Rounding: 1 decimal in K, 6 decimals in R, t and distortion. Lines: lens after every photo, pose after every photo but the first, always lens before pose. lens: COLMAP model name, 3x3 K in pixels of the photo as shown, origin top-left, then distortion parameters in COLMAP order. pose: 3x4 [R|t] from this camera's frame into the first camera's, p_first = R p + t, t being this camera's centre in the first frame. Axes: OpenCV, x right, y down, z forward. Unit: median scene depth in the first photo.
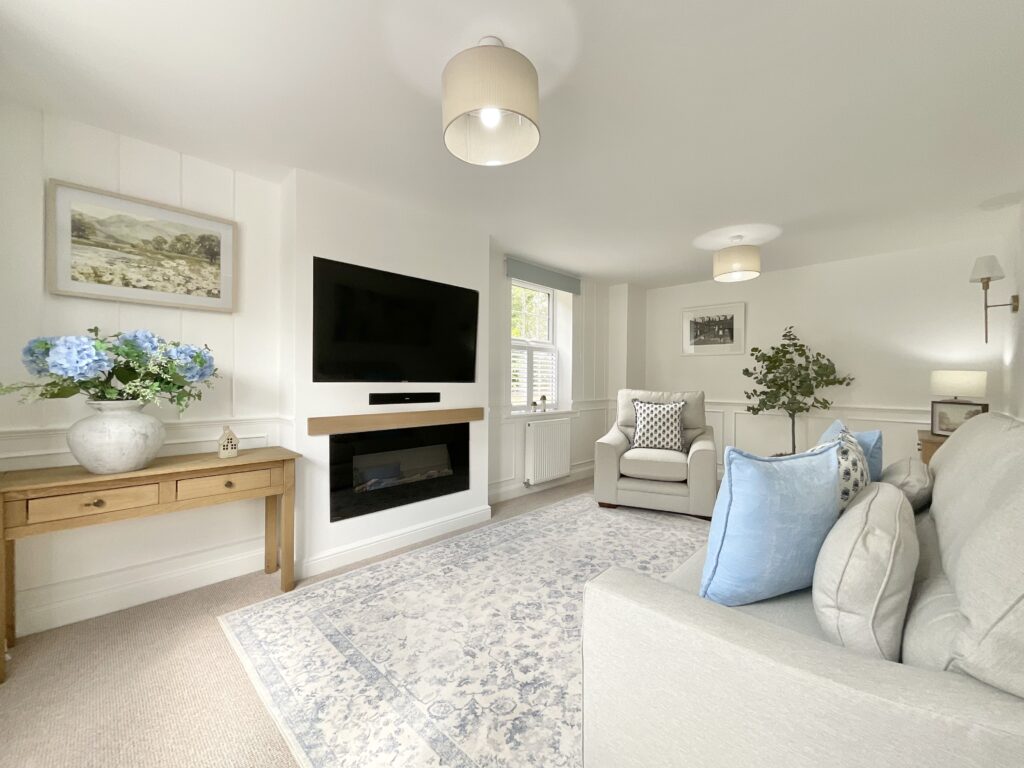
lens RADIAL K [[415.5, 0, 511.1], [0, 415.5, 382.5], [0, 0, 1]] dist [0.001617, 0.000342]
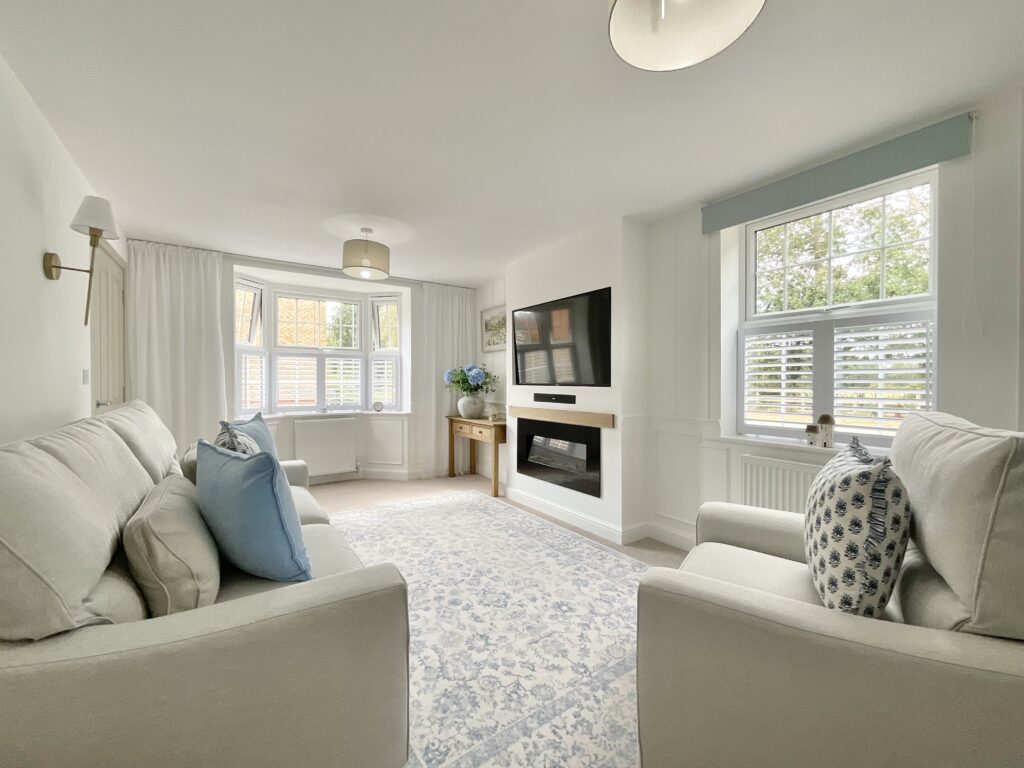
lens RADIAL K [[415.5, 0, 514.8], [0, 415.5, 382.3], [0, 0, 1]] dist [0.001617, 0.000342]
pose [[-0.185910, -0.005062, -0.982554, 1.082584], [-0.008858, 0.999955, -0.003475, -0.005720], [0.982527, 0.008057, -0.185947, 1.211239]]
